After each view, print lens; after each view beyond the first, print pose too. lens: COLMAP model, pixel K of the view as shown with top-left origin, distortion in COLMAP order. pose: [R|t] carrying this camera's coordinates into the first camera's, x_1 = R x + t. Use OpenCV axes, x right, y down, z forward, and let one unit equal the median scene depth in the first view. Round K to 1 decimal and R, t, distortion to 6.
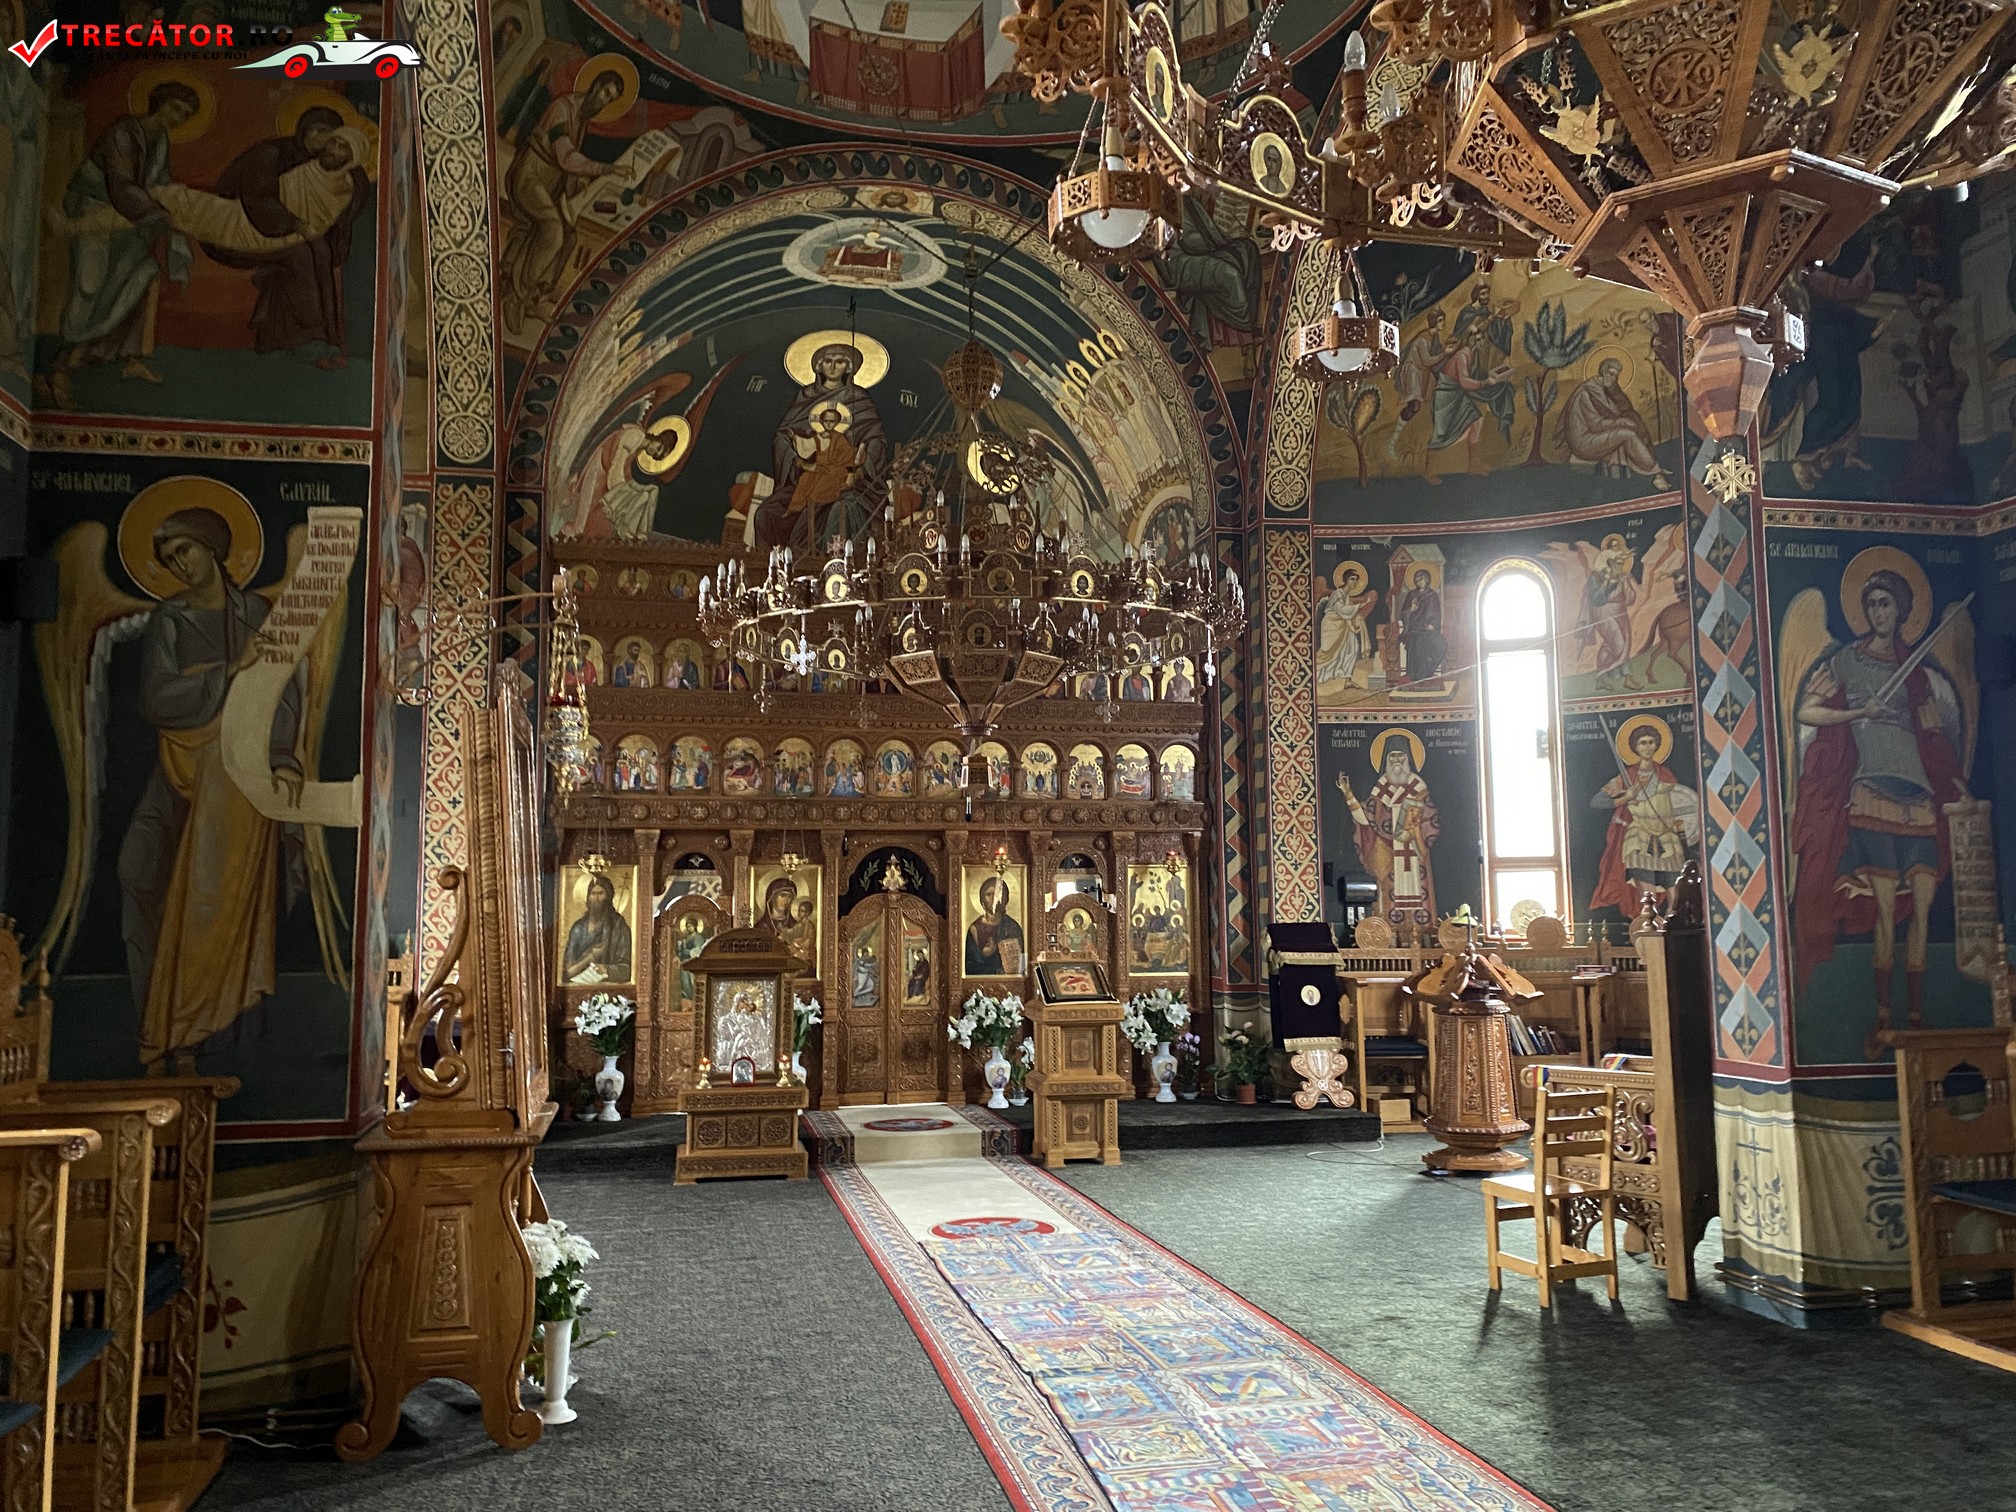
lens RADIAL K [[1522.6, 0, 1008.0], [0, 1522.6, 756.0], [0, 0, 1]] dist [0.008072, 0.005774]
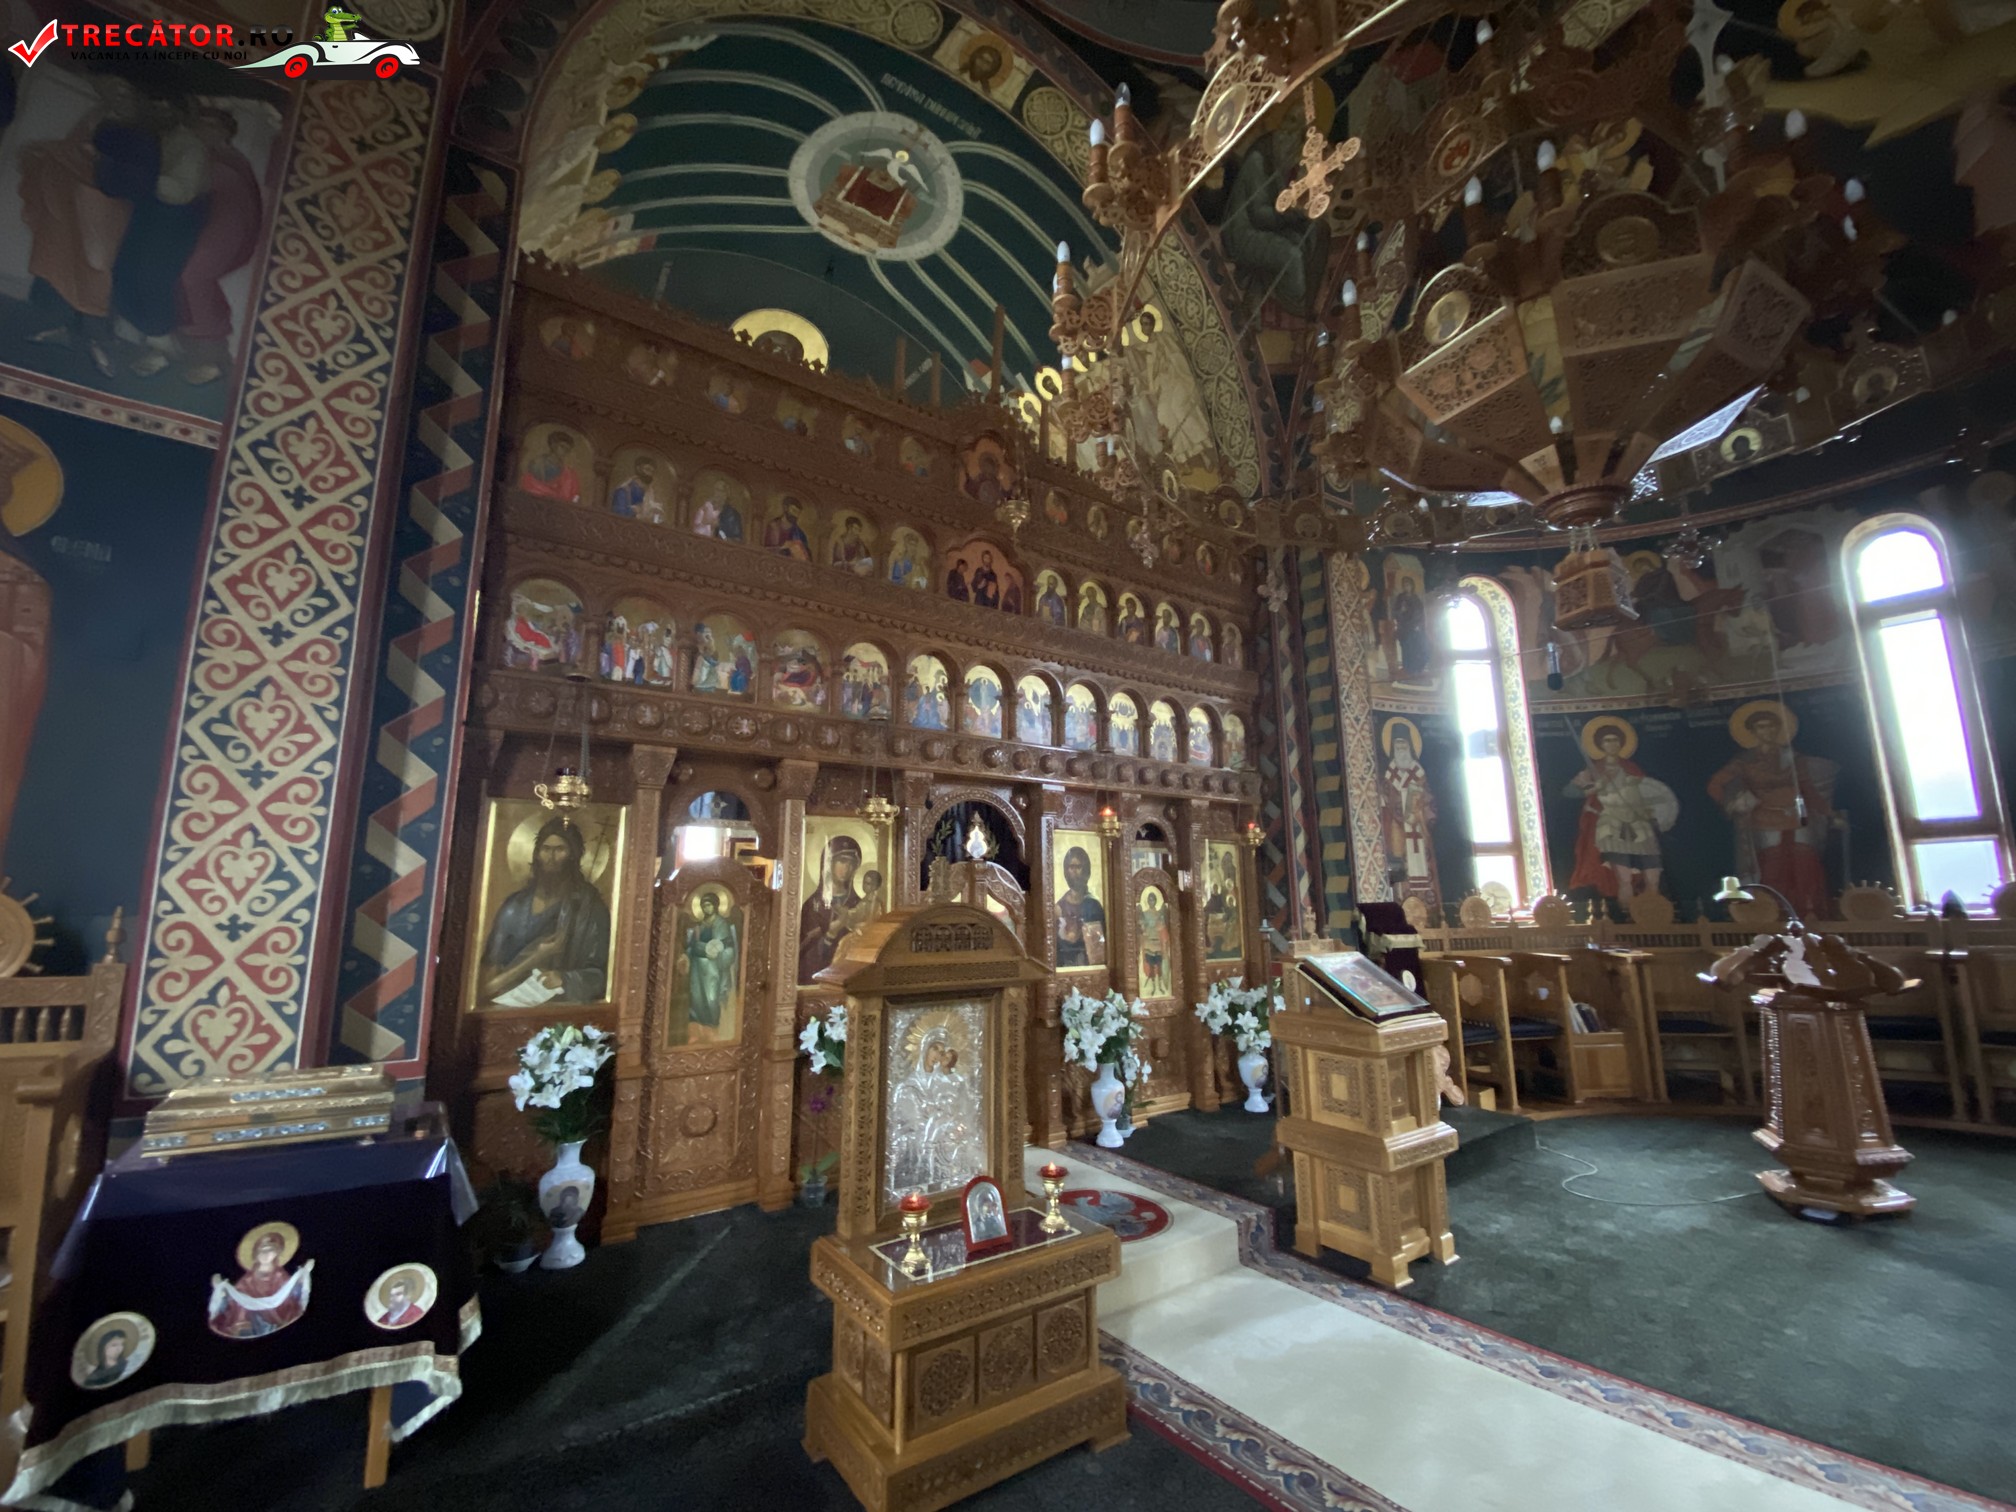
lens RADIAL K [[824.9, 0, 1008.0], [0, 824.9, 756.0], [0, 0, 1]] dist [0.009664, -0.019944]
pose [[0.921465, 0.068737, 0.382332, -0.227527], [-0.037716, 0.995401, -0.088056, 0.074467], [-0.386627, 0.066720, 0.919820, 0.623068]]
